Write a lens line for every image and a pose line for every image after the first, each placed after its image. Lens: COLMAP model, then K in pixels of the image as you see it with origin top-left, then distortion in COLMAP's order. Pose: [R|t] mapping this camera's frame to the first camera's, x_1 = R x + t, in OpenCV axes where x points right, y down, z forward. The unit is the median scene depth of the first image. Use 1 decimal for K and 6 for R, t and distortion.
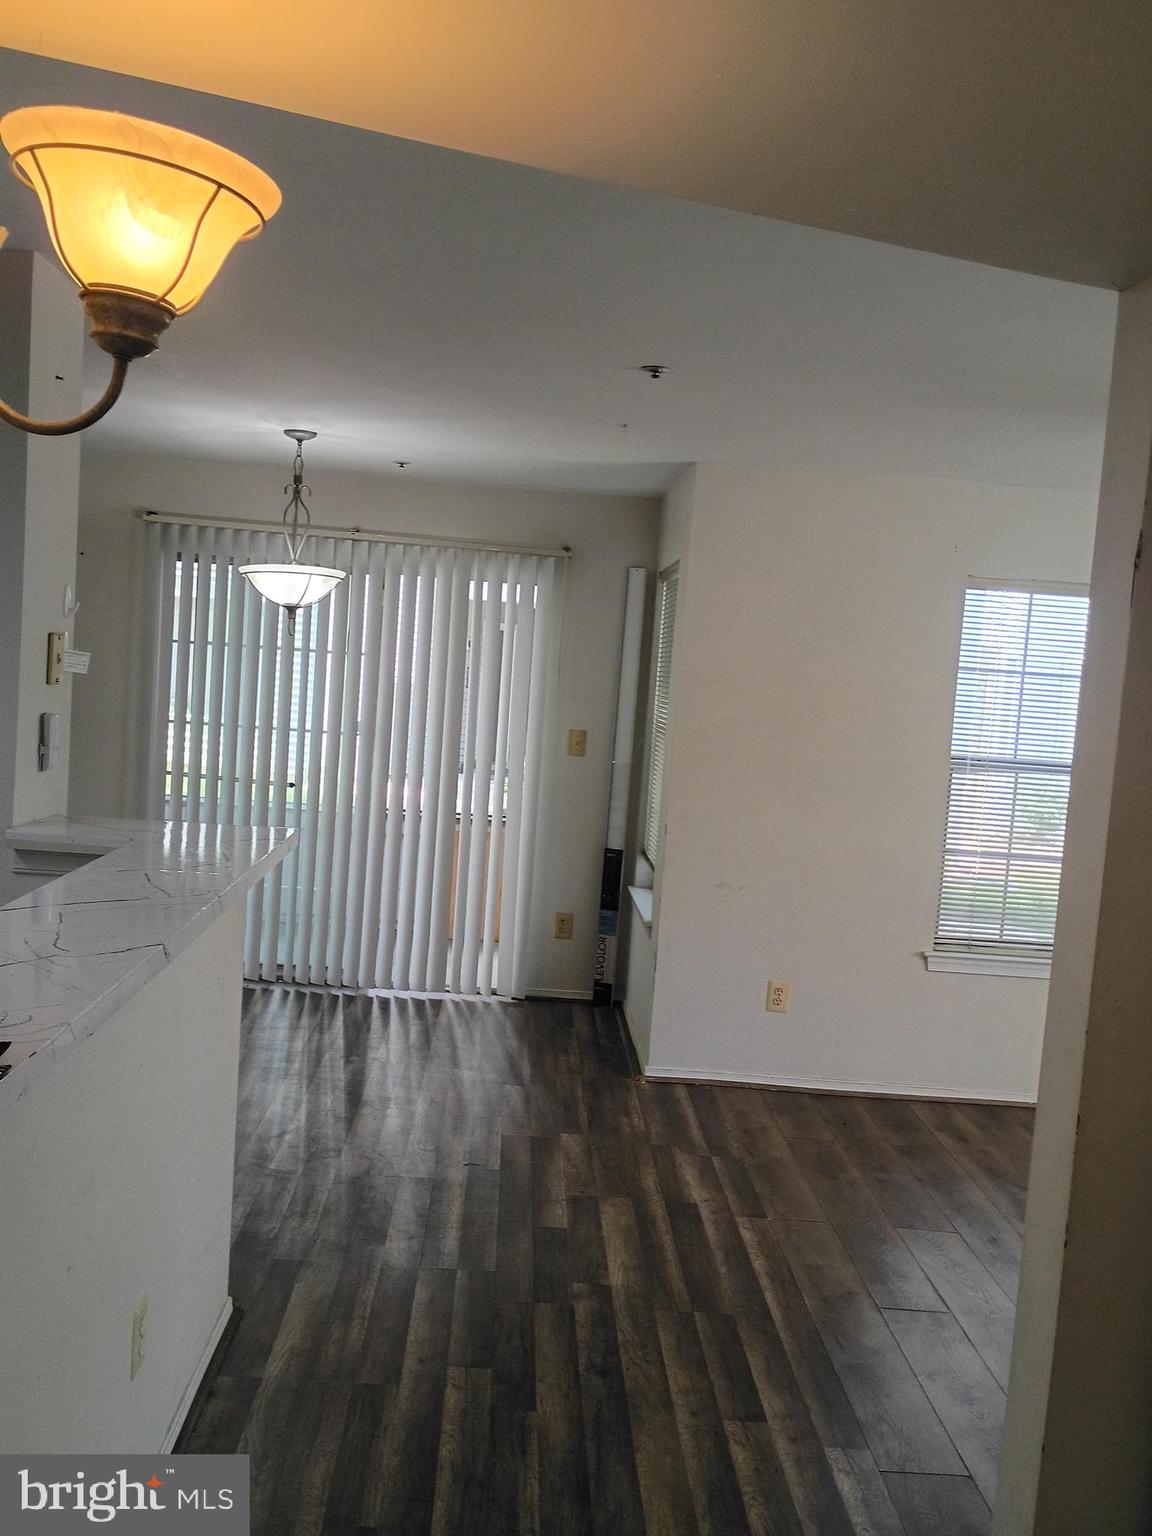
lens RADIAL K [[1372.3, 0, 567.4], [0, 1372.3, 768.3], [0, 0, 1]] dist [0.043870, -0.058314]
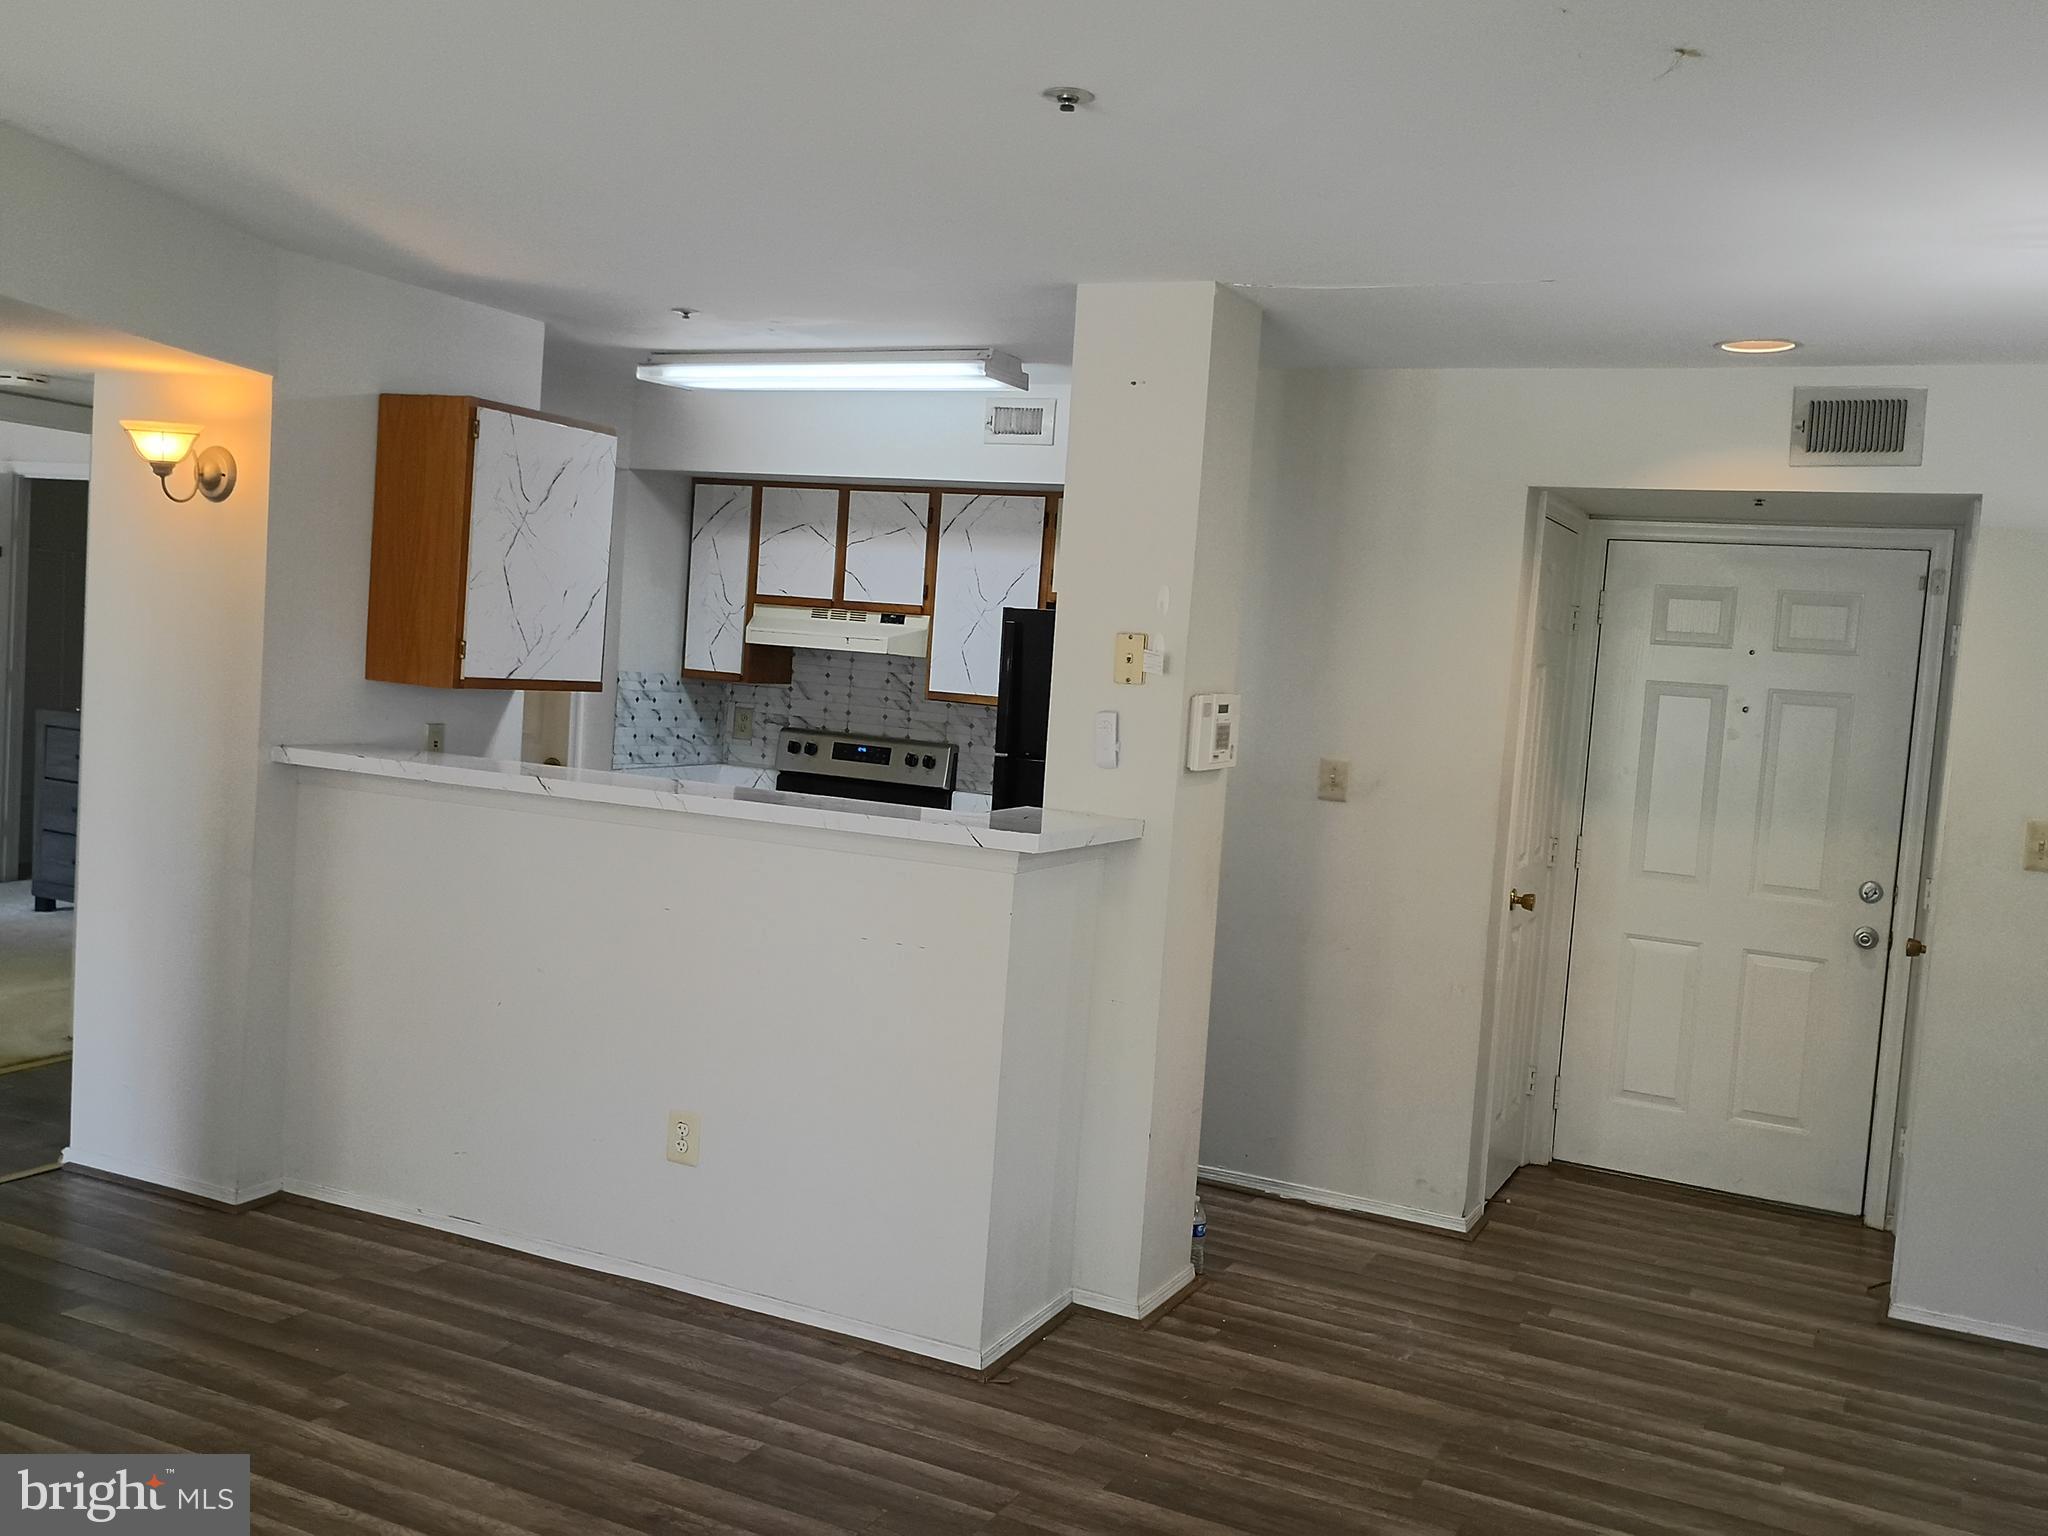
lens RADIAL K [[1829.8, 0, 1023.1], [0, 1829.8, 768.0], [0, 0, 1]] dist [0.043870, -0.058314]
pose [[-0.470256, -0.056462, -0.880722, 0.740503], [-0.172244, 0.984632, 0.028845, -0.025598], [0.865559, 0.165264, -0.472754, 1.395246]]
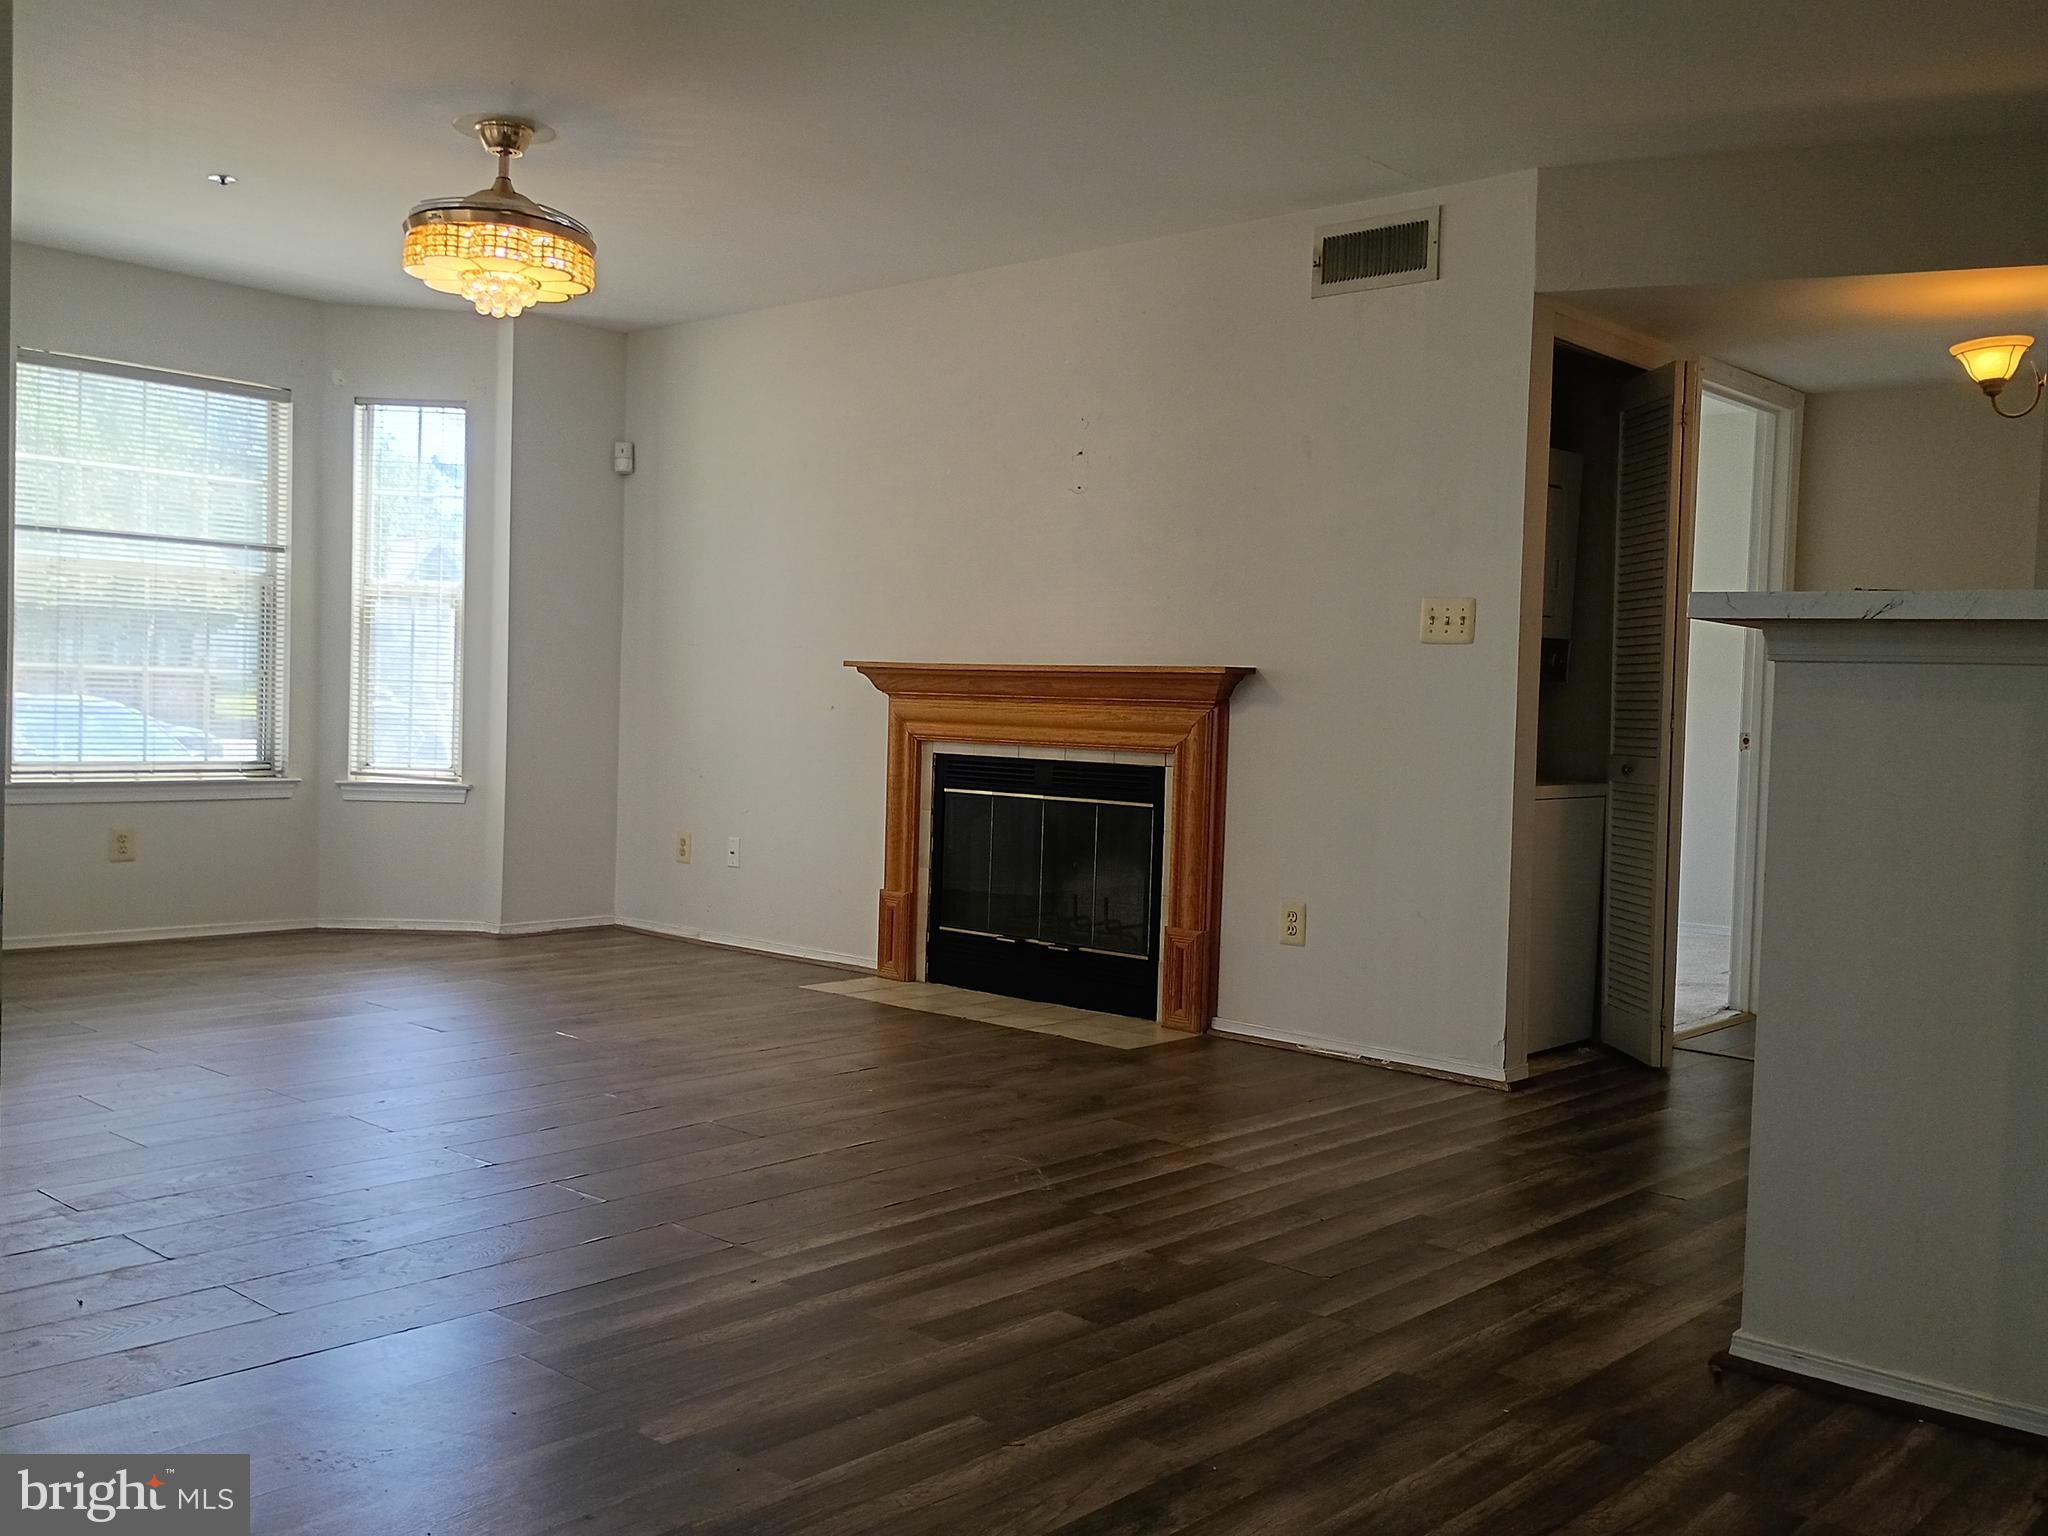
lens RADIAL K [[1829.8, 0, 981.5], [0, 1829.8, 753.3], [0, 0, 1]] dist [0.043870, -0.058314]
pose [[-0.697590, -0.128543, 0.704873, -0.527479], [-0.035558, 0.988774, 0.145126, 0.000232], [-0.715615, 0.076175, -0.694329, 1.683542]]
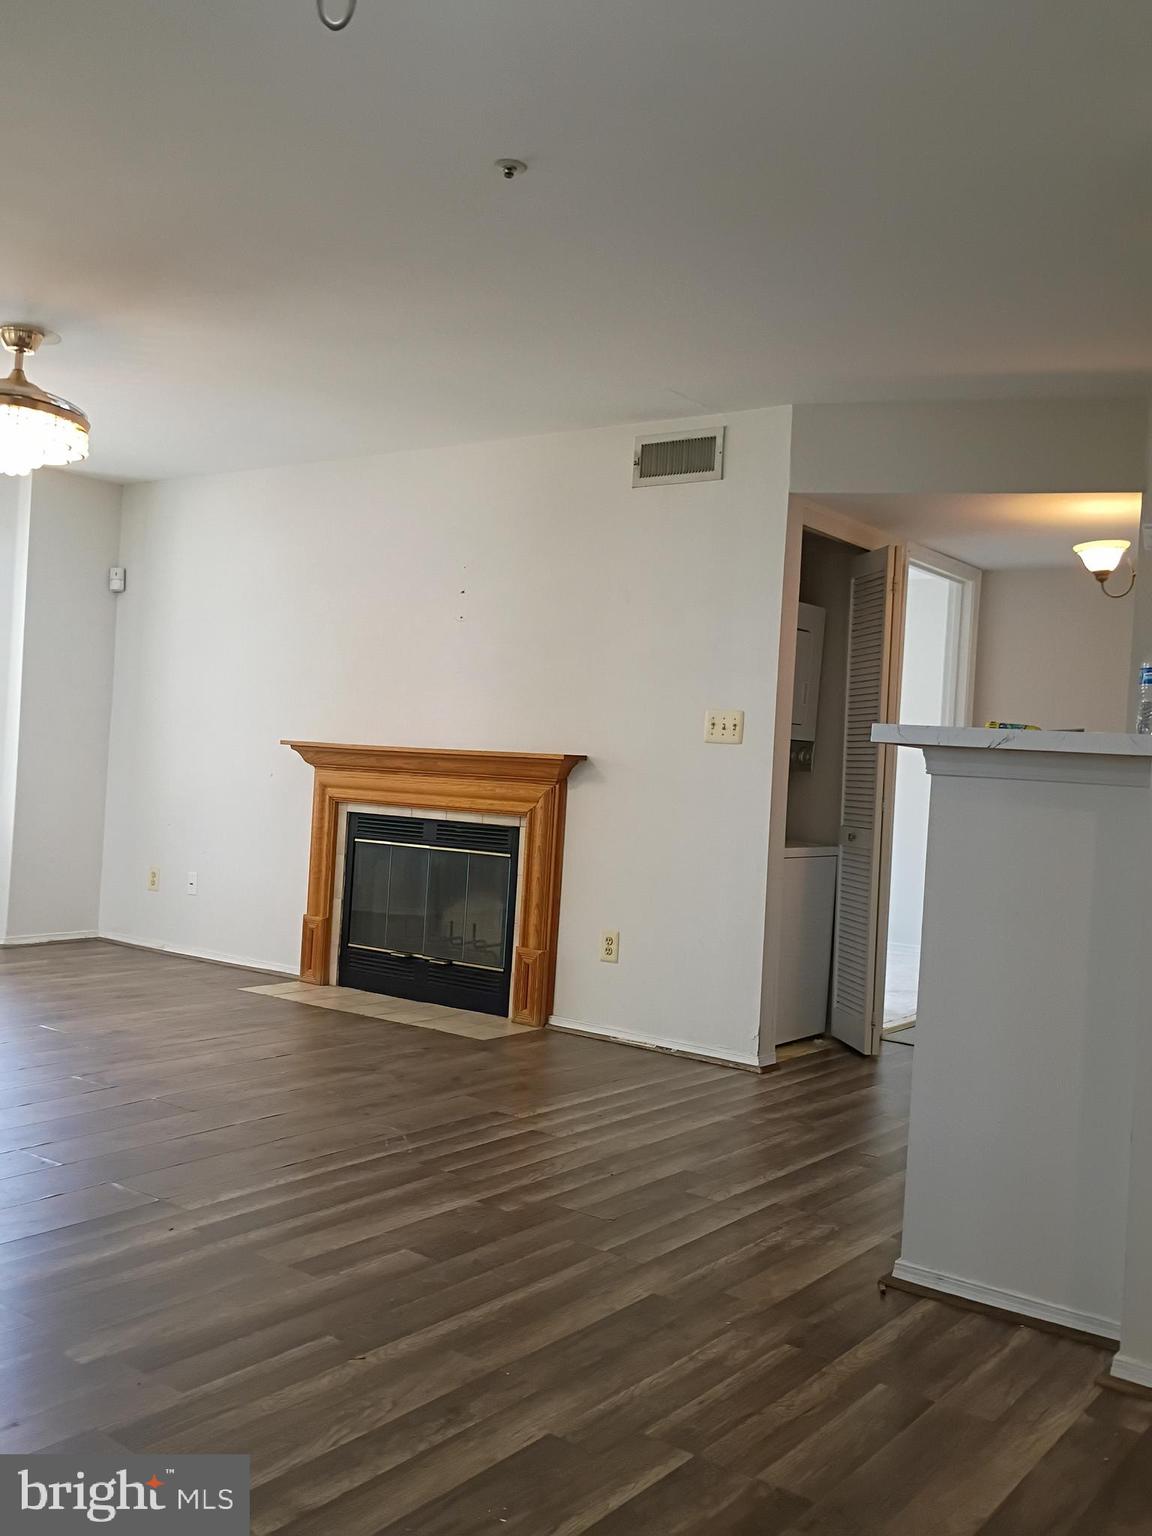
lens RADIAL K [[1372.3, 0, 548.8], [0, 1372.3, 759.1], [0, 0, 1]] dist [0.043870, -0.058314]
pose [[-0.762714, -0.126249, 0.634294, -0.551217], [-0.073381, 0.991322, 0.109073, -0.018922], [-0.642560, 0.036647, -0.765359, 1.667869]]
